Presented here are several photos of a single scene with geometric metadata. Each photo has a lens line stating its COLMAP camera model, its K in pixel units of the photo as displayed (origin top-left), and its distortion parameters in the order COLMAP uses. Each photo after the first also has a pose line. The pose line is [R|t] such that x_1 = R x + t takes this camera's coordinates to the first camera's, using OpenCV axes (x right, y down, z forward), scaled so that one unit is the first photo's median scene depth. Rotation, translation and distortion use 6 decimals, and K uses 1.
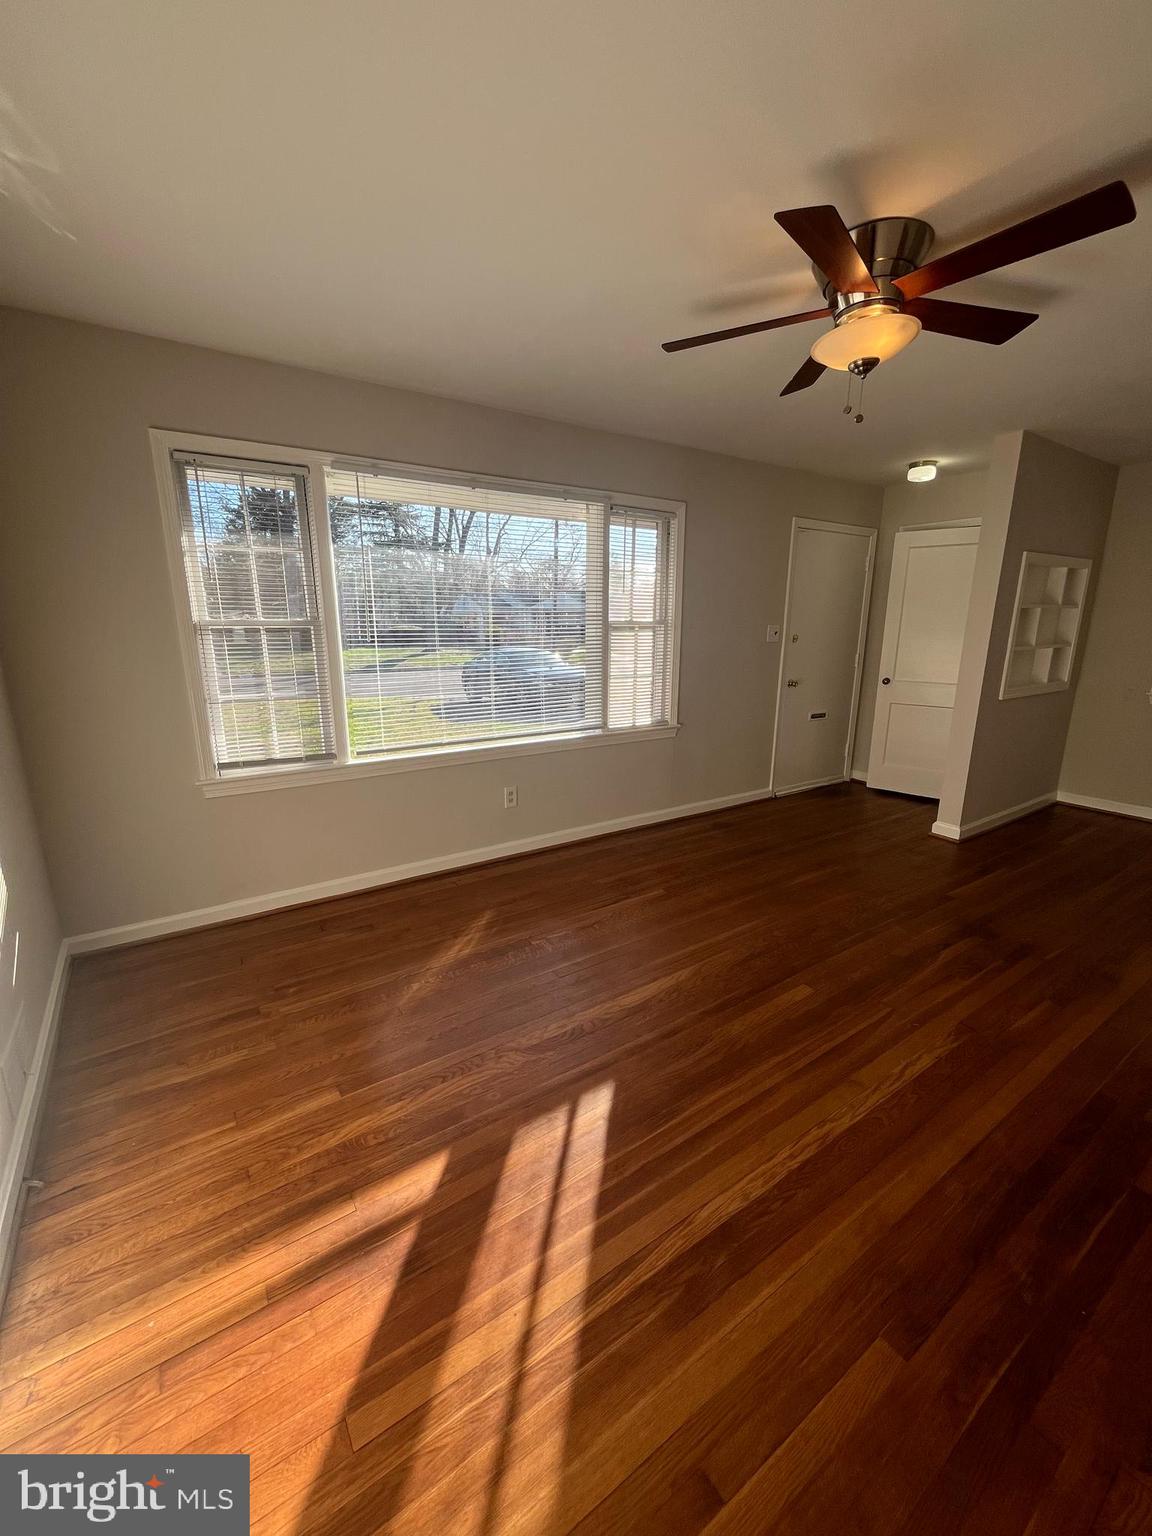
lens RADIAL K [[620.7, 0, 576.1], [0, 620.7, 777.8], [0, 0, 1]] dist [-0.003269, -0.000497]
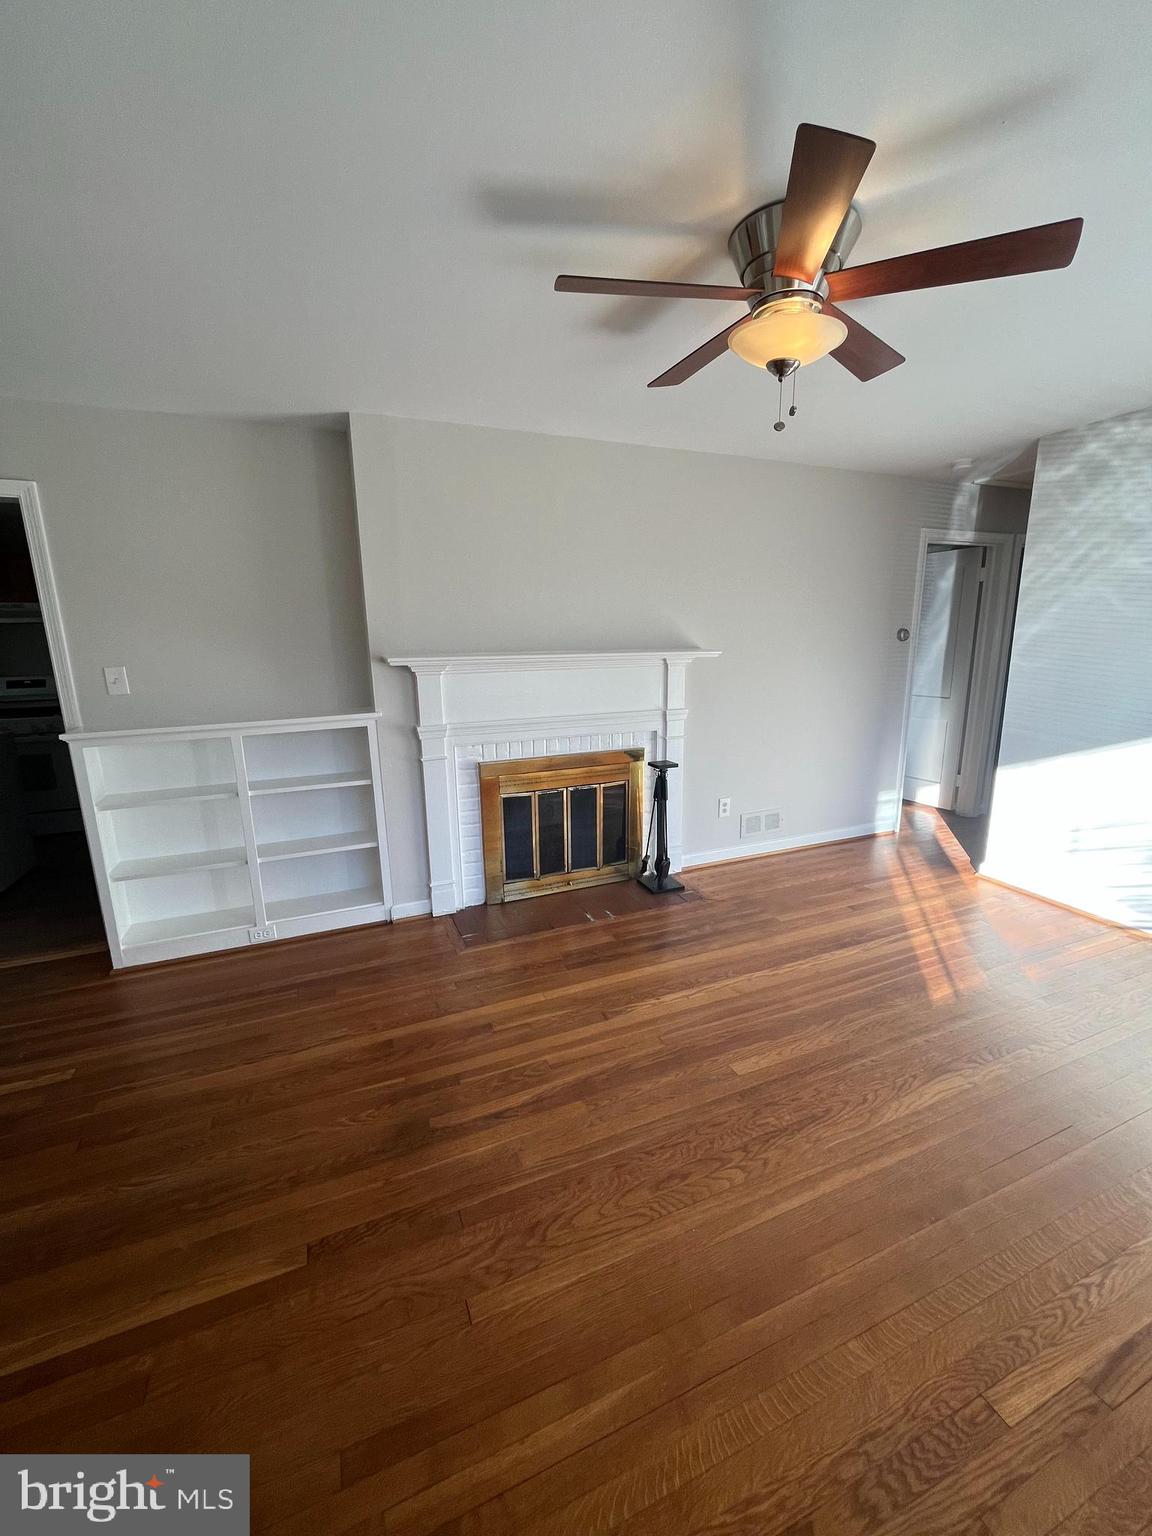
lens RADIAL K [[620.7, 0, 576.1], [0, 620.7, 777.8], [0, 0, 1]] dist [-0.003269, -0.000497]
pose [[-0.981516, -0.027406, 0.189409, 0.582676], [0.062160, 0.890385, 0.450944, -0.572842], [-0.181005, 0.454382, -0.872224, 2.134139]]
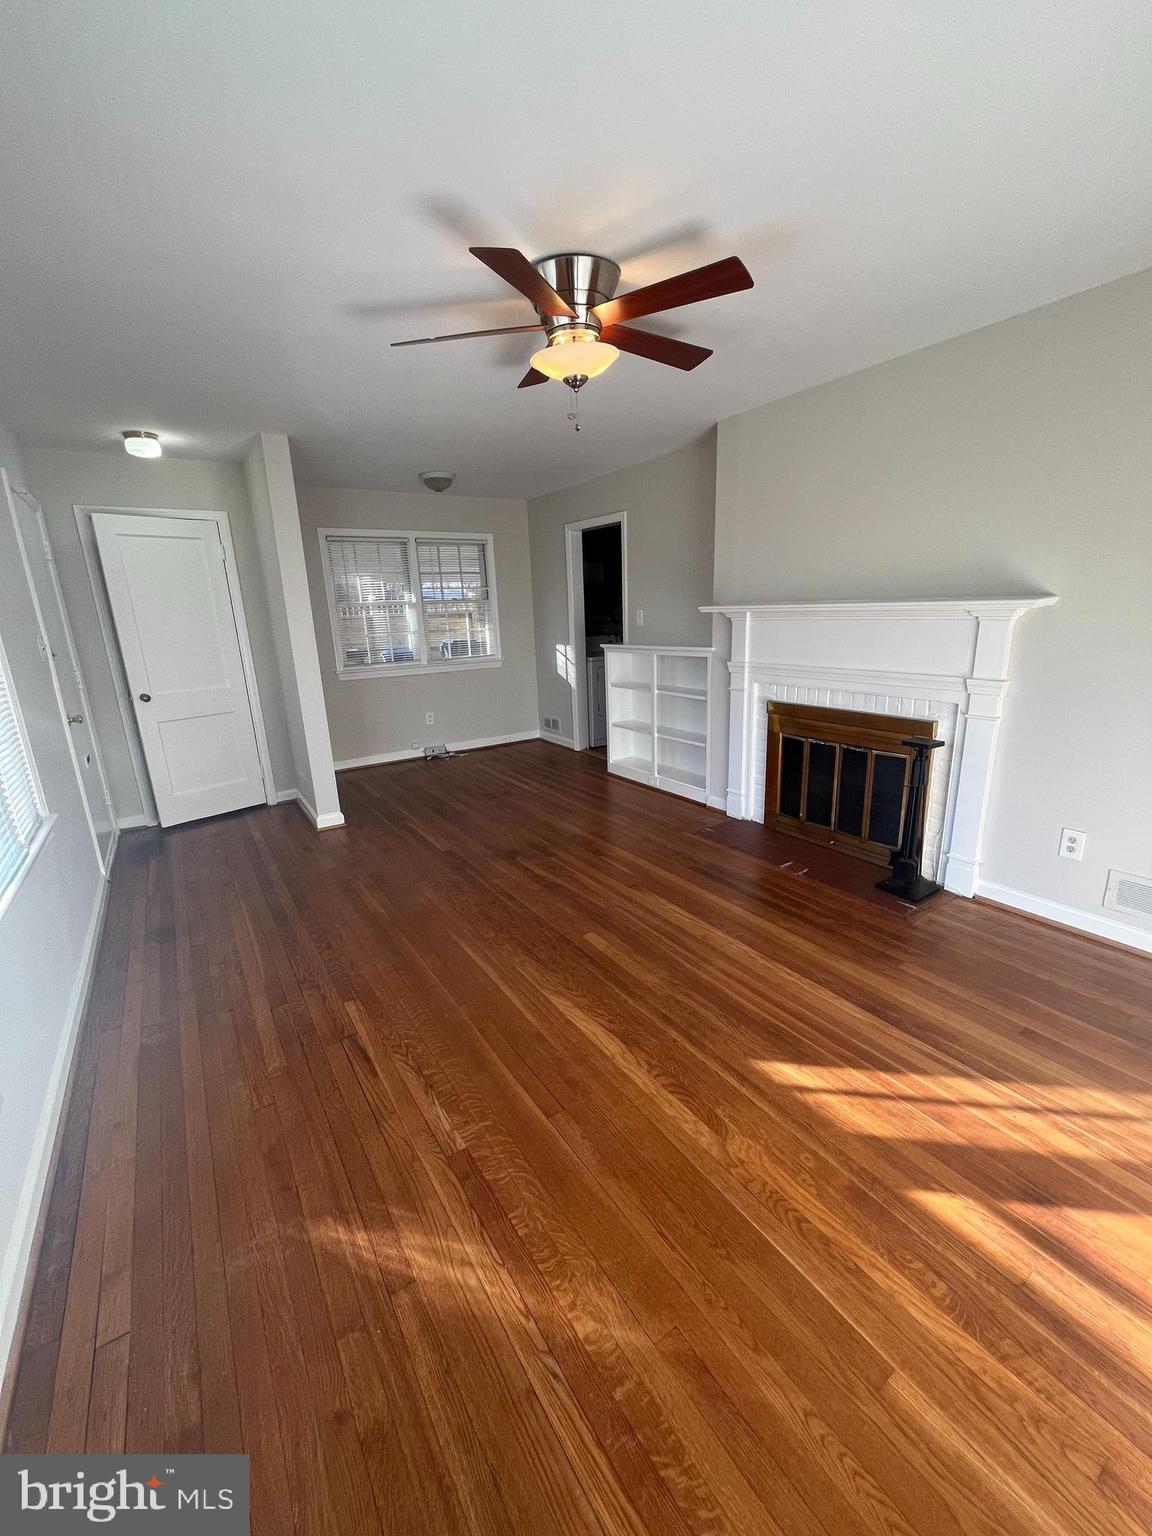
lens RADIAL K [[620.7, 0, 576.1], [0, 620.7, 777.8], [0, 0, 1]] dist [-0.003269, -0.000497]
pose [[0.008857, -0.268129, 0.963342, -0.839294], [0.281562, 0.925070, 0.254888, -0.288274], [-0.959502, 0.268984, 0.083688, 1.123868]]
